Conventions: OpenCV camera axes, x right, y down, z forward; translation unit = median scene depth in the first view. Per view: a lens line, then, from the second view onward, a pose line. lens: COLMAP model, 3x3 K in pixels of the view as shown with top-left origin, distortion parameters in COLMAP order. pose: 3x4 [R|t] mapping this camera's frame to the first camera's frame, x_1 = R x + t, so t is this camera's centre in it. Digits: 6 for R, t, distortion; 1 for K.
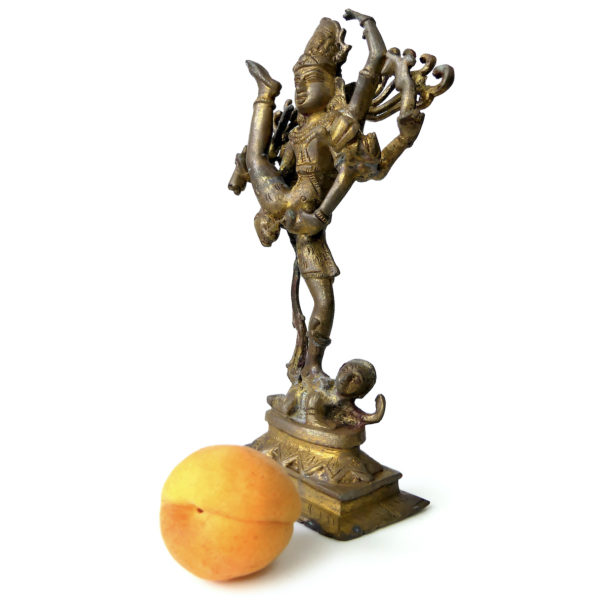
lens RADIAL K [[543.6, 0, 303.1], [0, 543.6, 301.6], [0, 0, 1]] dist [-0.069261, 0.000000]
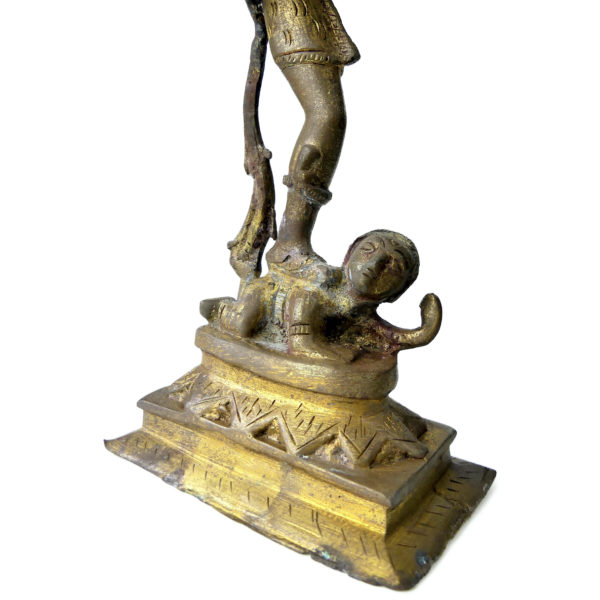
lens RADIAL K [[543.6, 0, 329.5], [0, 543.6, 294.6], [0, 0, 1]] dist [-0.069261, 0.000000]
pose [[0.955215, -0.016605, 0.295445, -0.110446], [-0.032829, 0.986315, 0.161573, 0.085814], [-0.294085, -0.164036, 0.941598, 0.510083]]
